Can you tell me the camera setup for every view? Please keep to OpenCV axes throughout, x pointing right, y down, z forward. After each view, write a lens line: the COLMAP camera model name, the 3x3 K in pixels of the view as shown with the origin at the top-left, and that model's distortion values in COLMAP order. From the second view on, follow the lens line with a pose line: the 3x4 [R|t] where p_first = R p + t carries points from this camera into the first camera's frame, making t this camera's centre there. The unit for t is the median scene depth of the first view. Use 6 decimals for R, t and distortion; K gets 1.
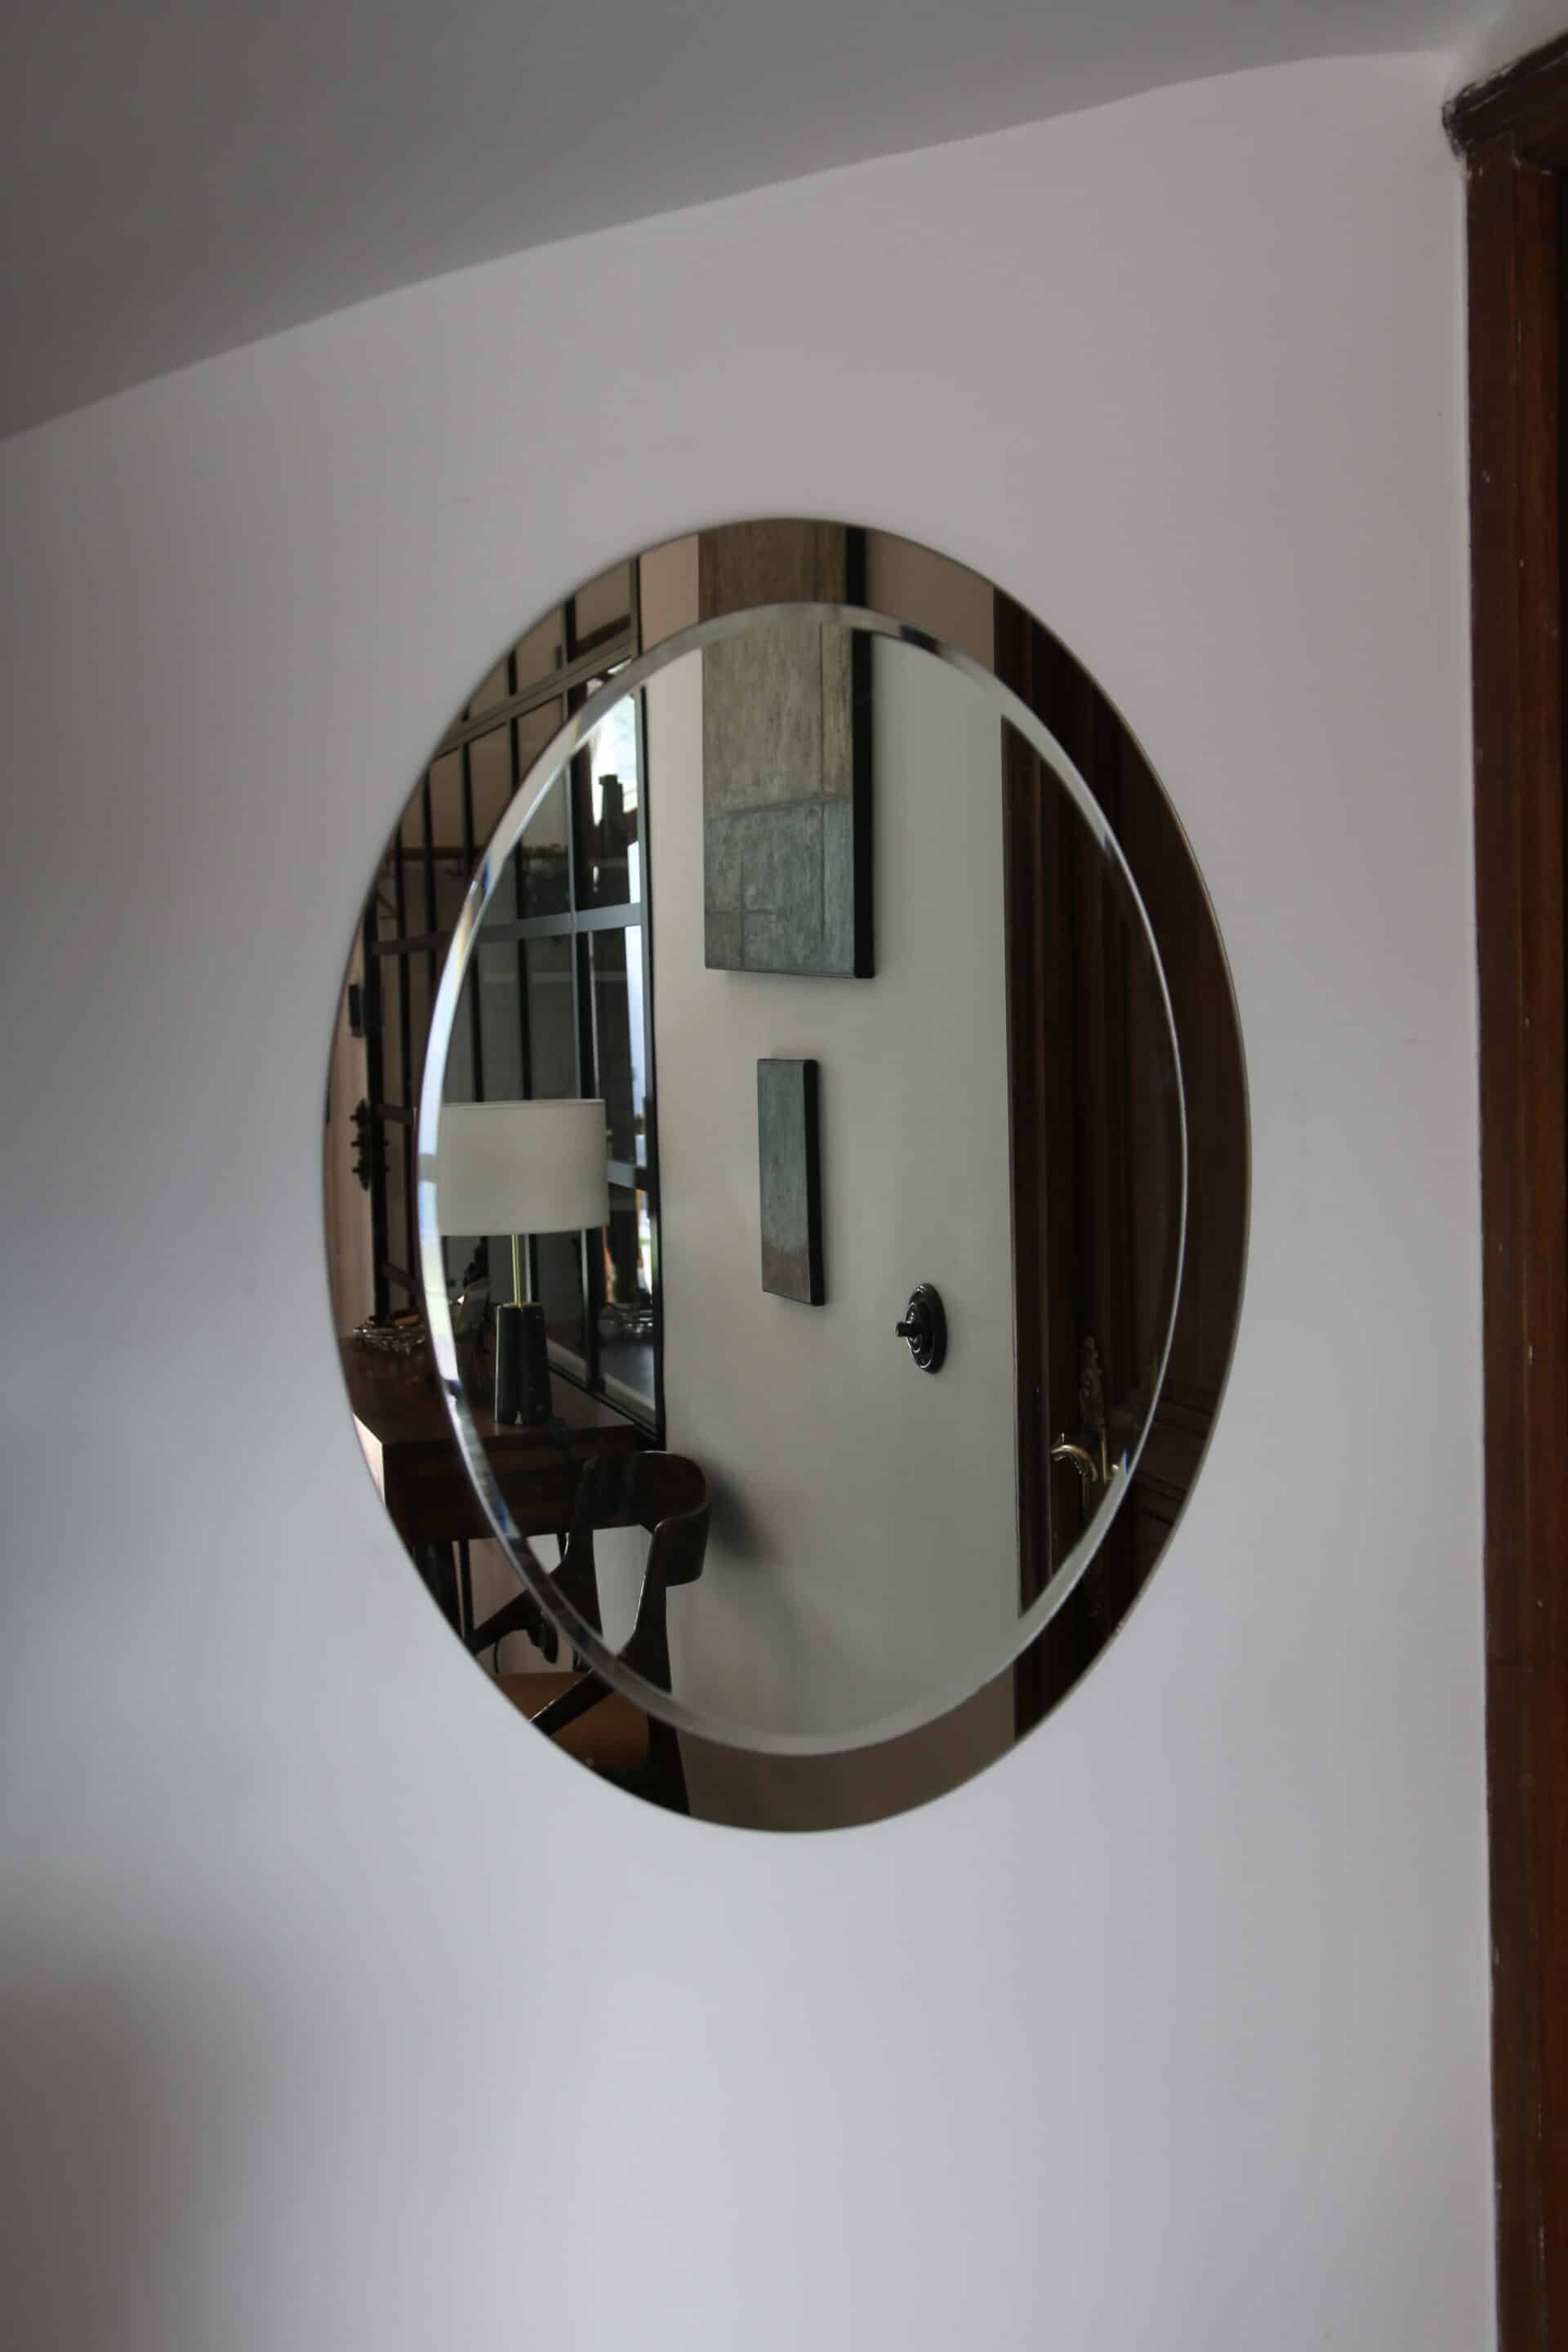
lens RADIAL K [[2333.2, 0, 776.4], [0, 2333.2, 1173.9], [0, 0, 1]] dist [0.083949, 0.000000]
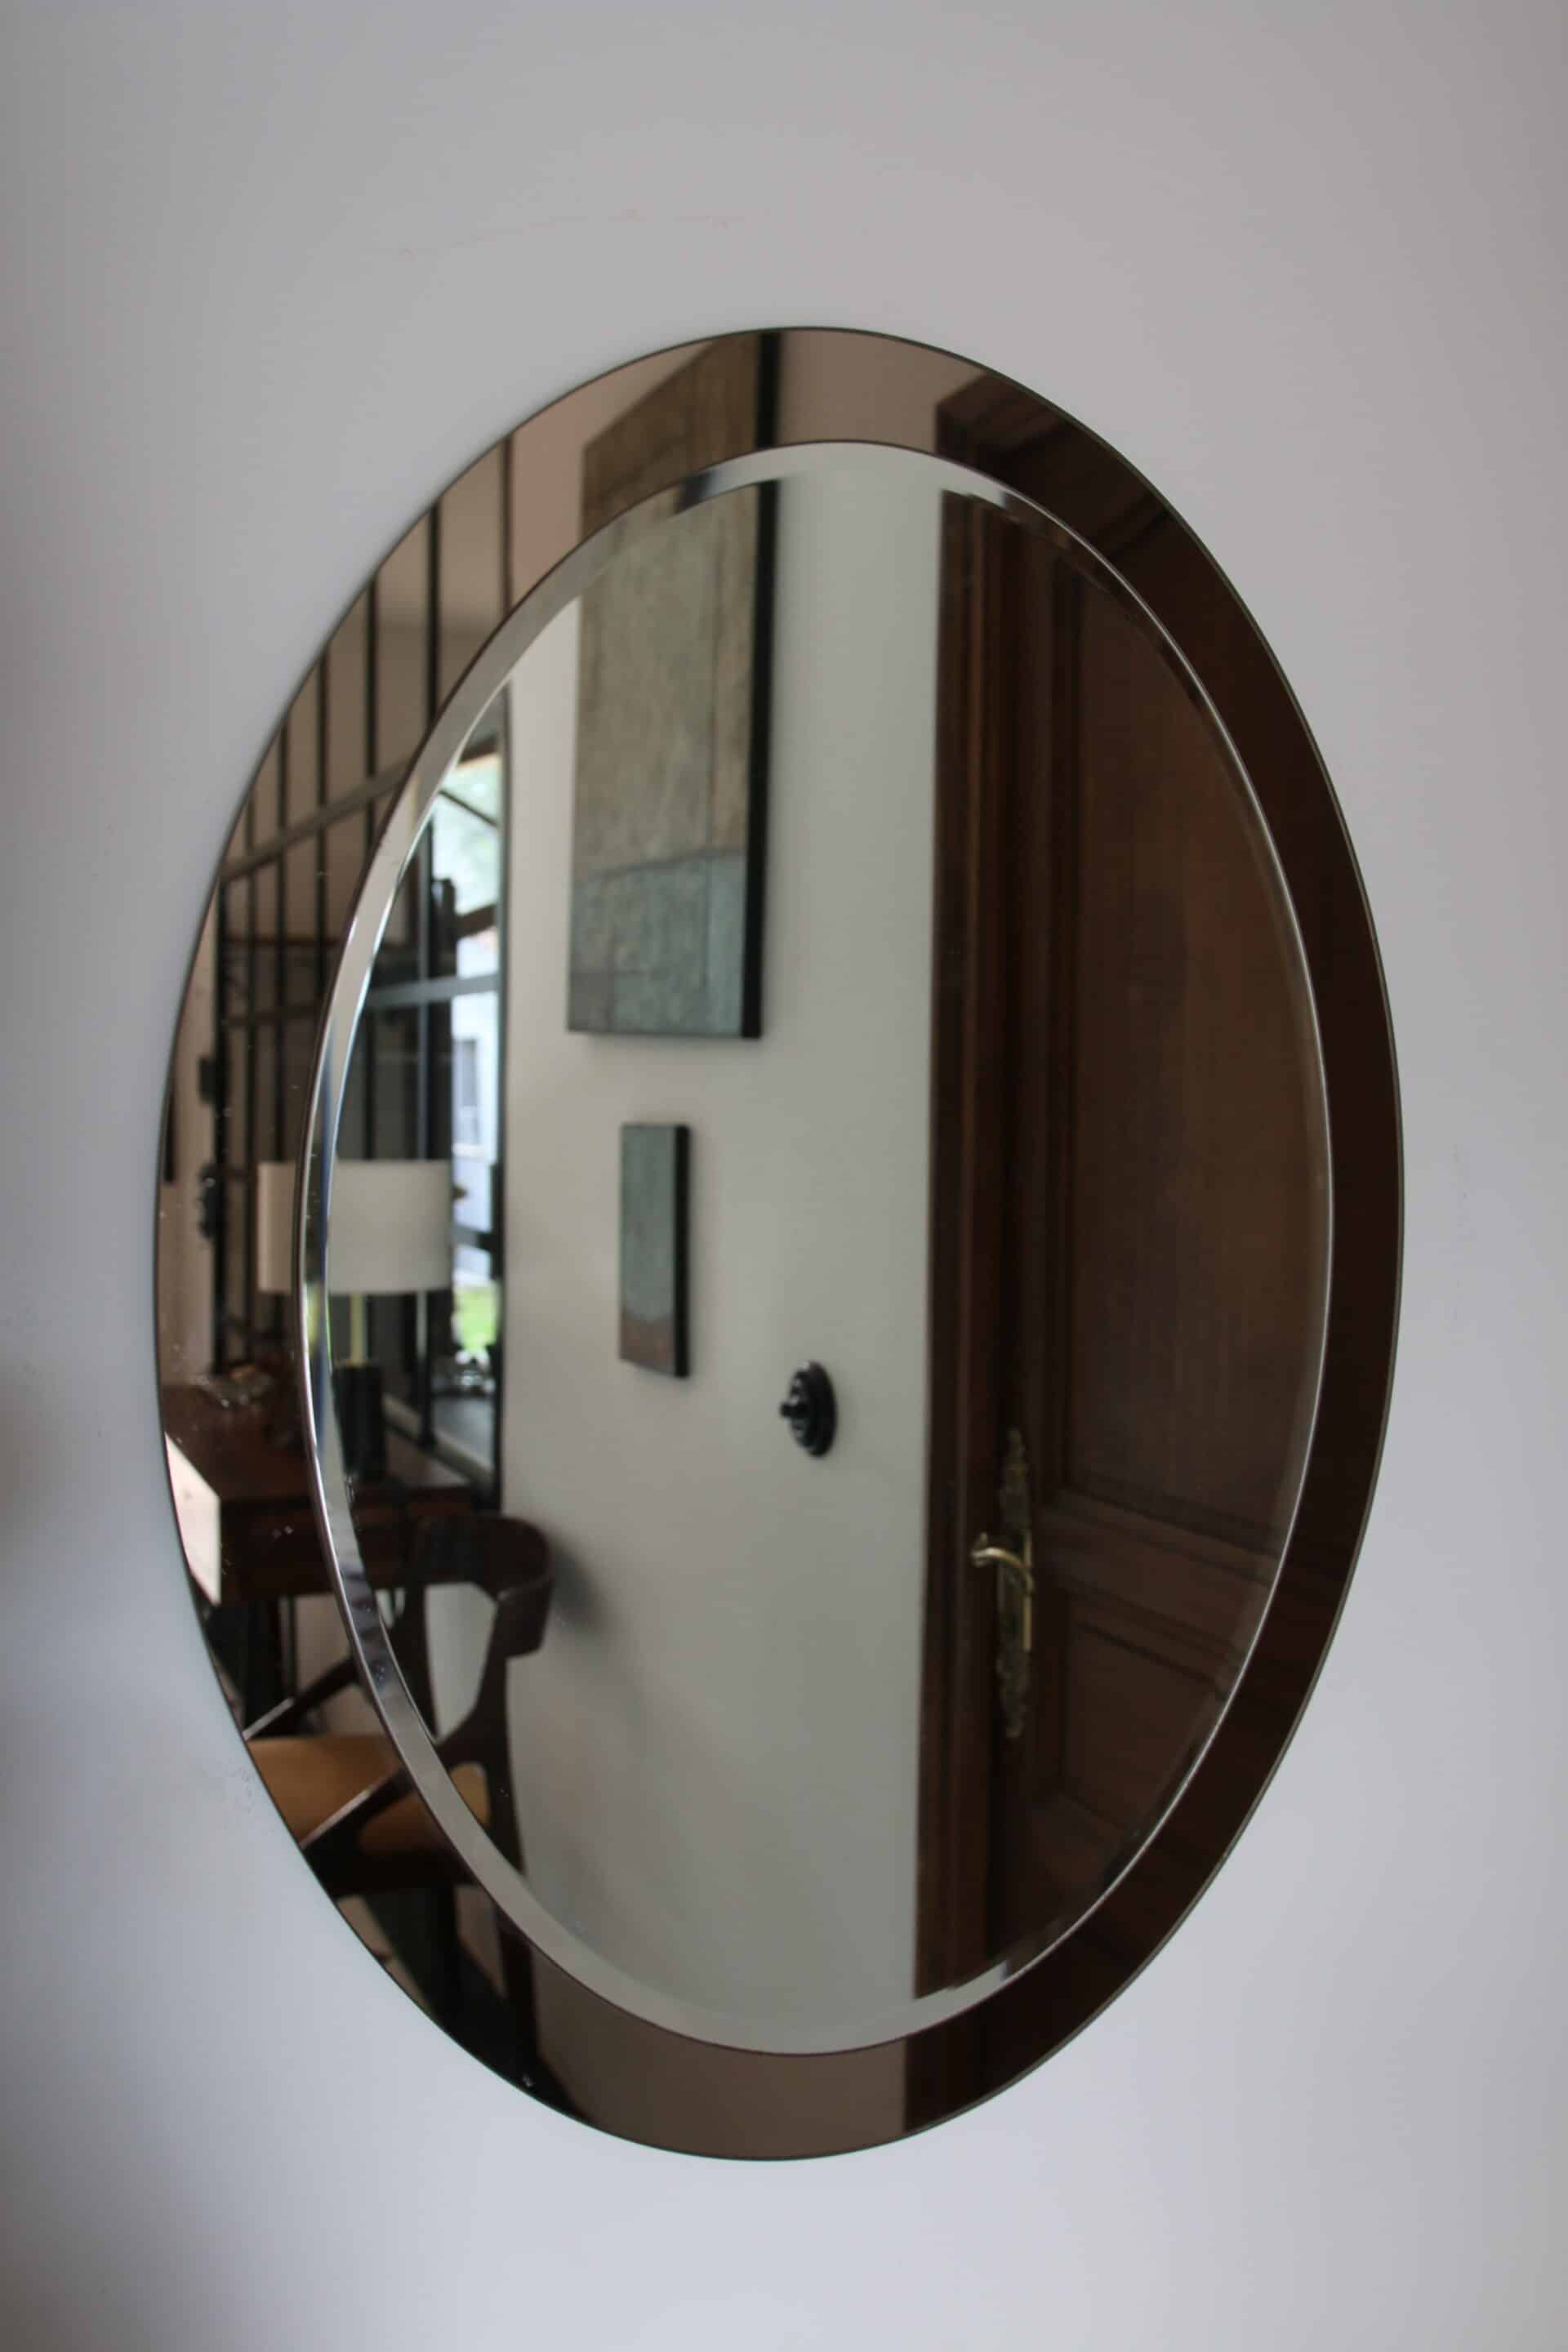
lens RADIAL K [[1786.7, 0, 786.4], [0, 1786.7, 1184.4], [0, 0, 1]] dist [-0.054925, -0.000998]
pose [[0.989824, 0.031637, 0.138738, -0.044028], [-0.027142, 0.999047, -0.034172, 0.000204], [-0.139687, 0.030058, 0.989739, 0.255471]]
